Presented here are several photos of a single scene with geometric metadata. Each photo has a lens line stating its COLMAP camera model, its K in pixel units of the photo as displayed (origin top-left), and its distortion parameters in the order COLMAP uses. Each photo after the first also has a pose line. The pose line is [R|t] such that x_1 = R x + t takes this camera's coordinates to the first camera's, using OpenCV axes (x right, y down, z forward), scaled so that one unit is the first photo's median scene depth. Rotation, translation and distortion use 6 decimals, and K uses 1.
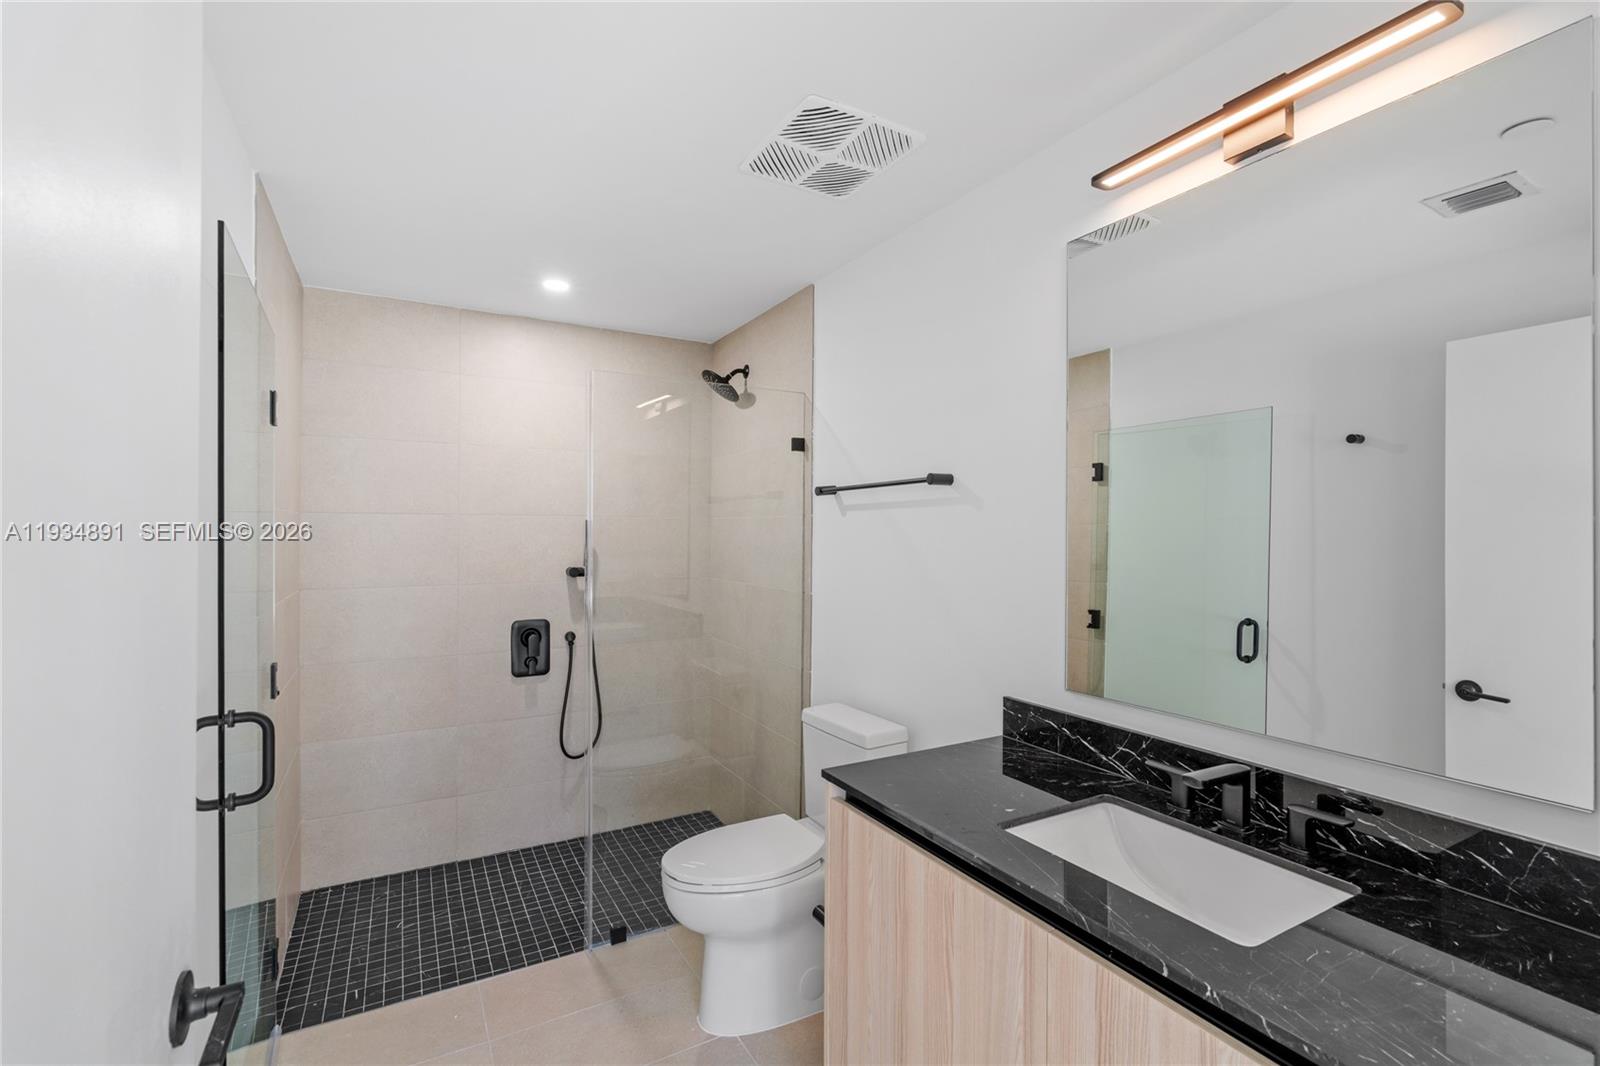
lens RADIAL K [[719.9, 0, 803.7], [0, 719.9, 530.6], [0, 0, 1]] dist [-0.004026, 0.000742]
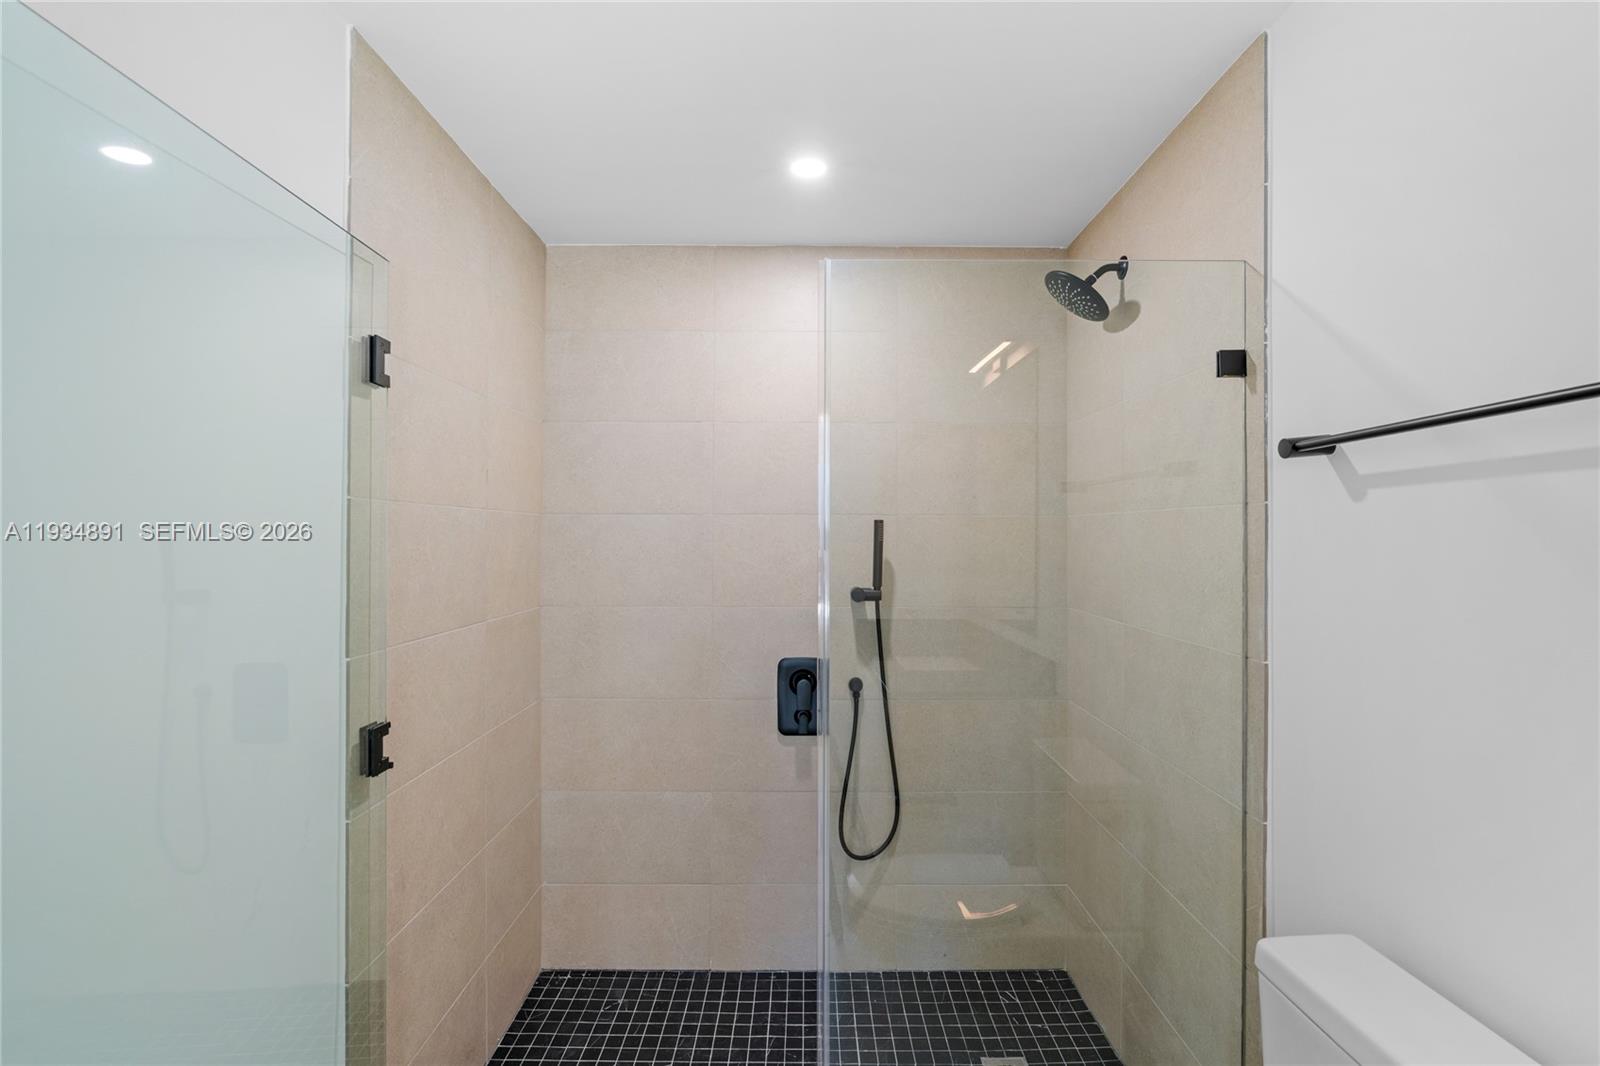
lens RADIAL K [[719.9, 0, 803.7], [0, 719.9, 530.6], [0, 0, 1]] dist [-0.004026, 0.000742]
pose [[0.869661, -0.004938, -0.493625, -0.019030], [0.001132, 0.999967, -0.008009, 0.001136], [0.493648, 0.006406, 0.869638, 0.380961]]
